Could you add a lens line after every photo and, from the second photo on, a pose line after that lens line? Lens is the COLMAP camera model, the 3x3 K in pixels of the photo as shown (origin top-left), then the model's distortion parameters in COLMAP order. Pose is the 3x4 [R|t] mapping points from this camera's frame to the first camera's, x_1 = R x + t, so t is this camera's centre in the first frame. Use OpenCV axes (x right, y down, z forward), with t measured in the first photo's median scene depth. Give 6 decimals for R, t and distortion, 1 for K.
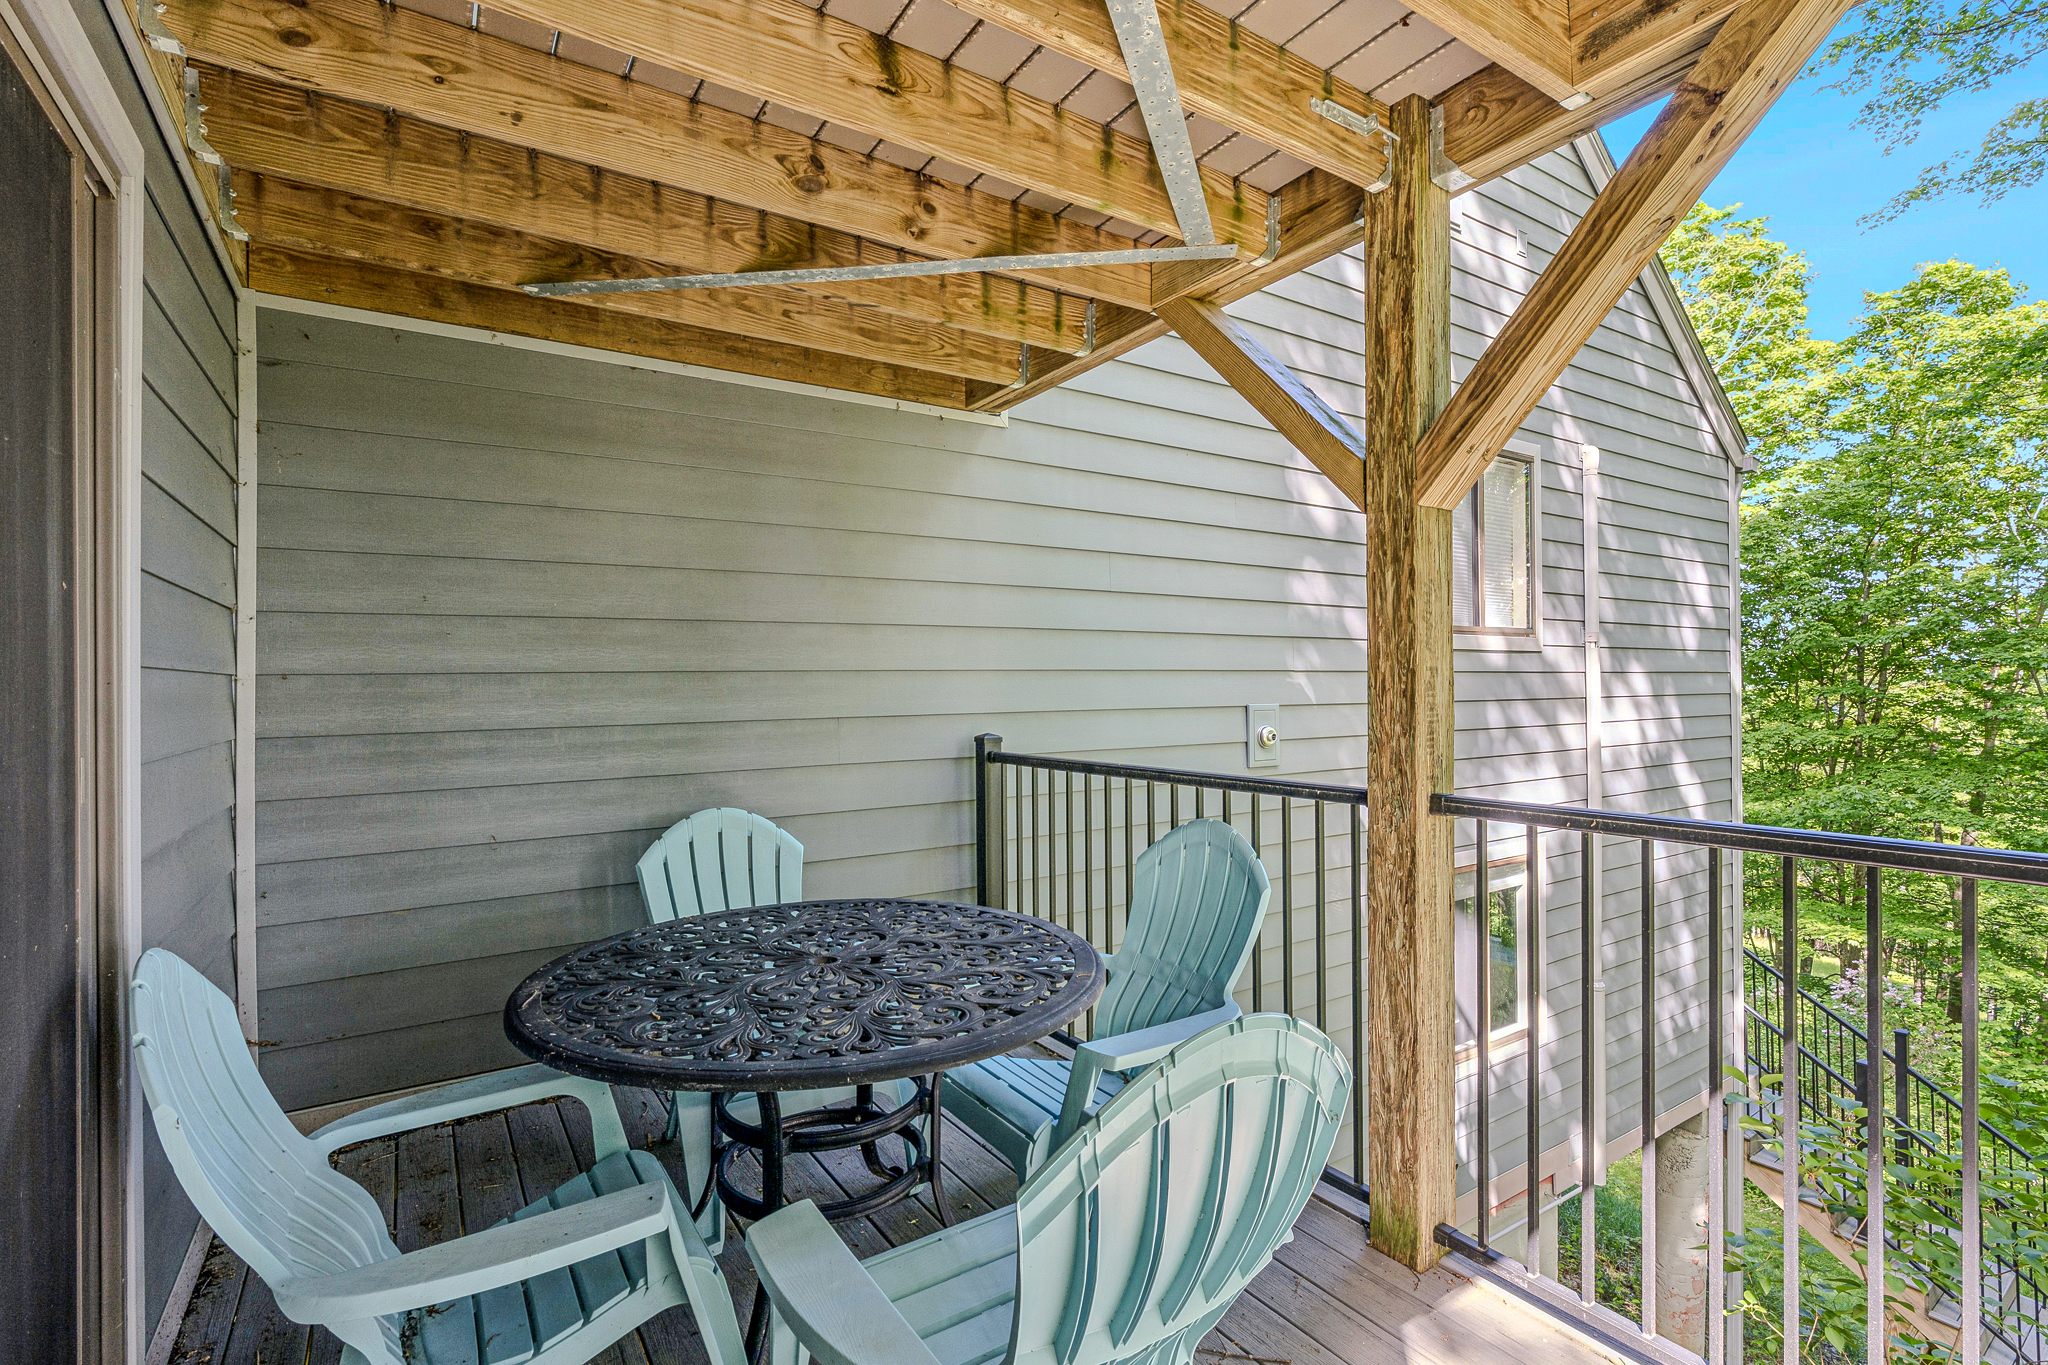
lens RADIAL K [[941.7, 0, 1022.7], [0, 941.7, 689.1], [0, 0, 1]] dist [-0.009561, 0.004307]
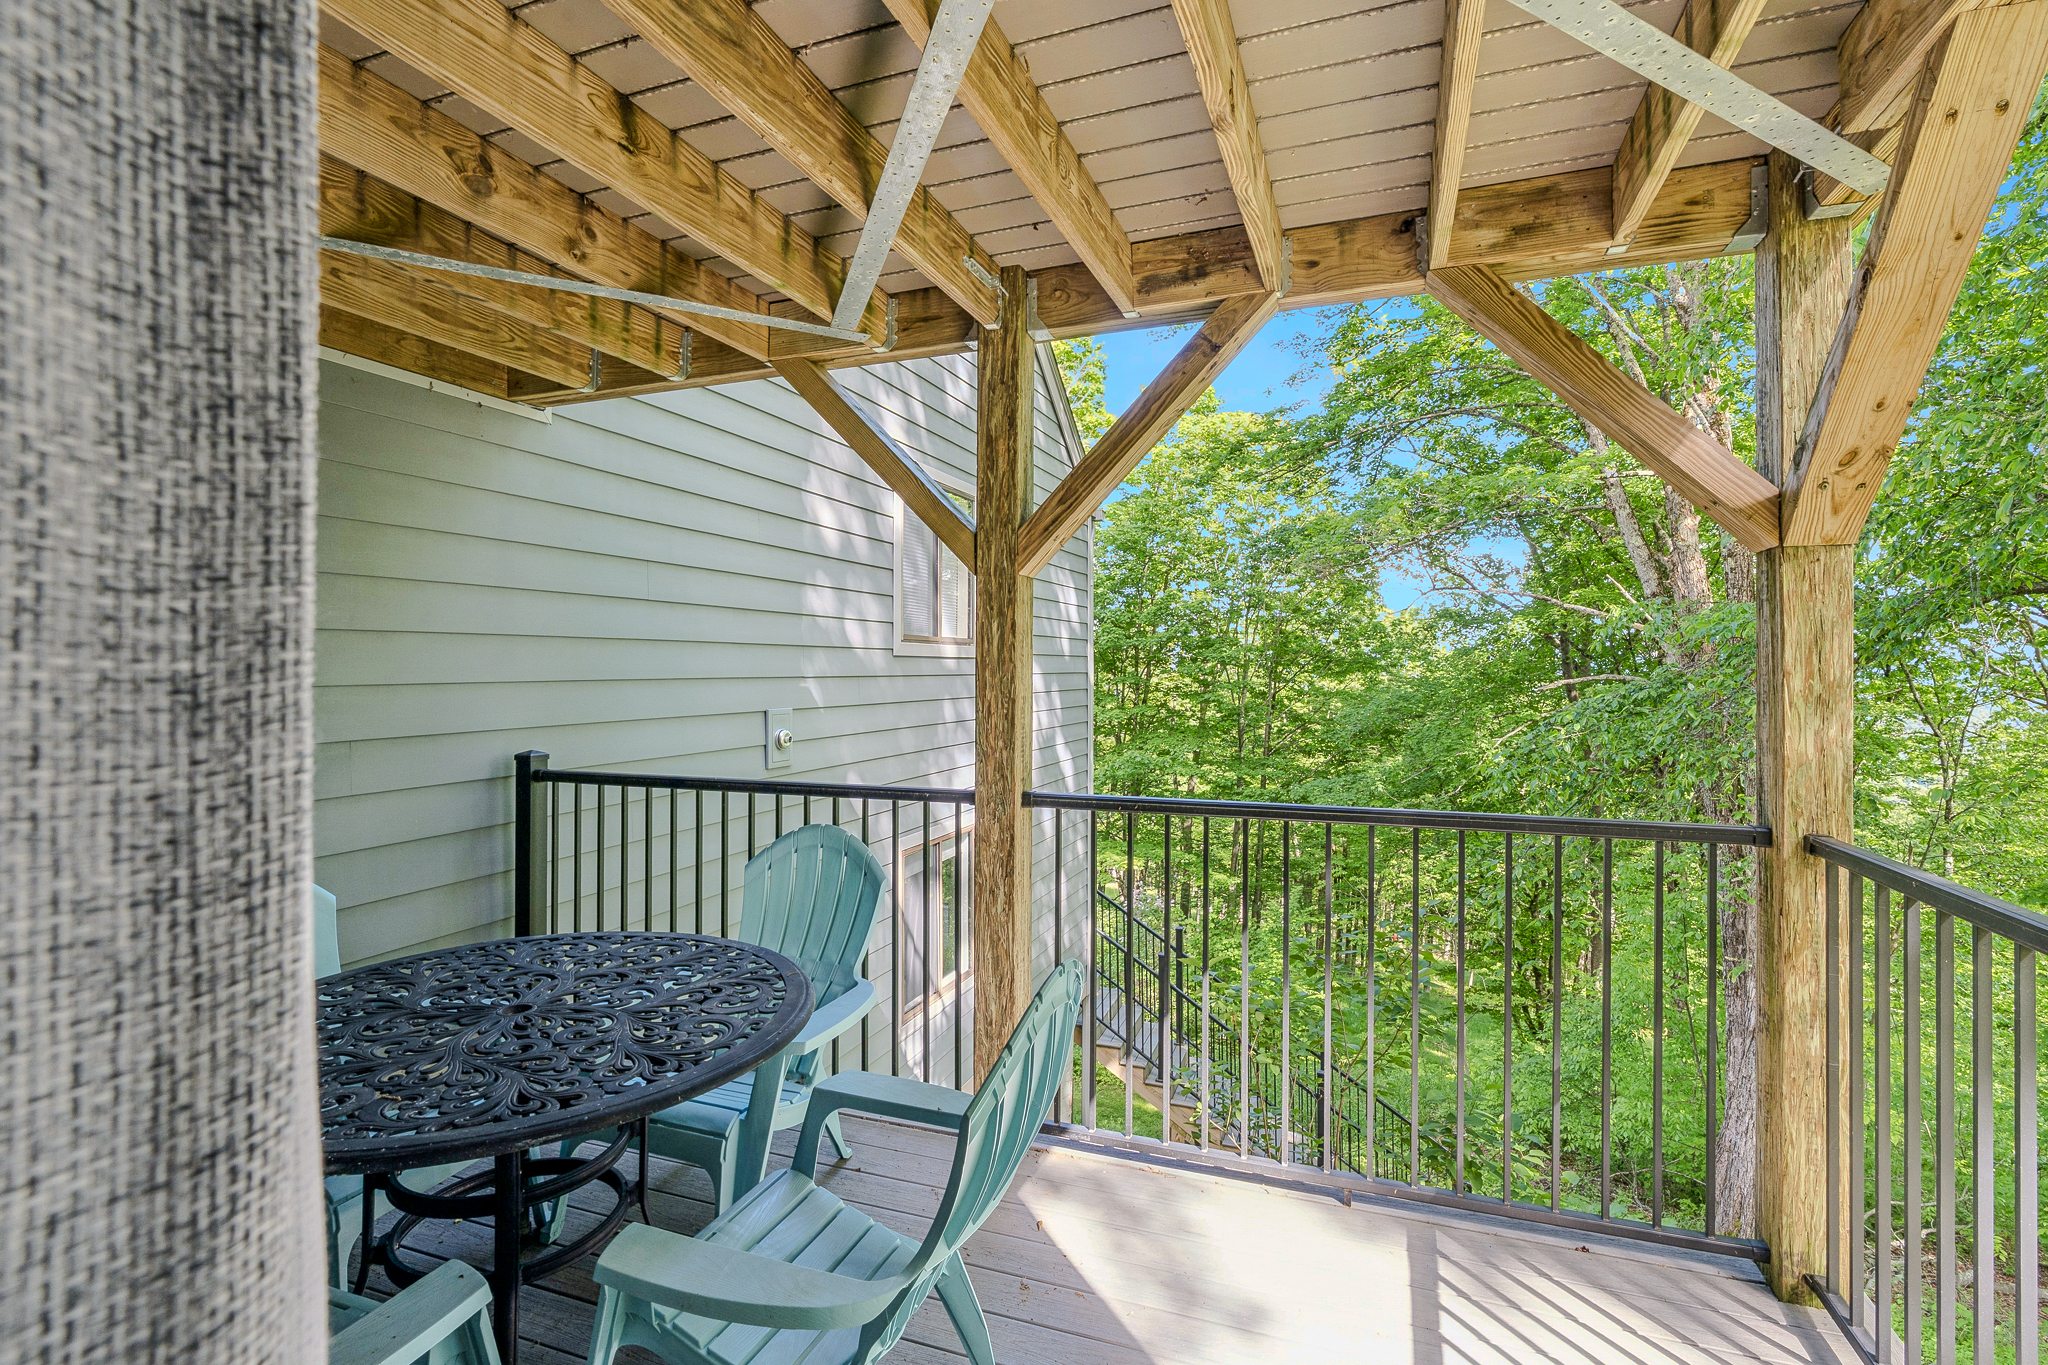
lens RADIAL K [[941.7, 0, 1042.8], [0, 941.7, 672.5], [0, 0, 1]] dist [-0.009561, 0.004307]
pose [[0.806053, 0.006289, 0.591810, -0.279338], [-0.003528, 0.999977, -0.005821, -0.041795], [-0.591833, 0.002604, 0.806056, -0.073798]]
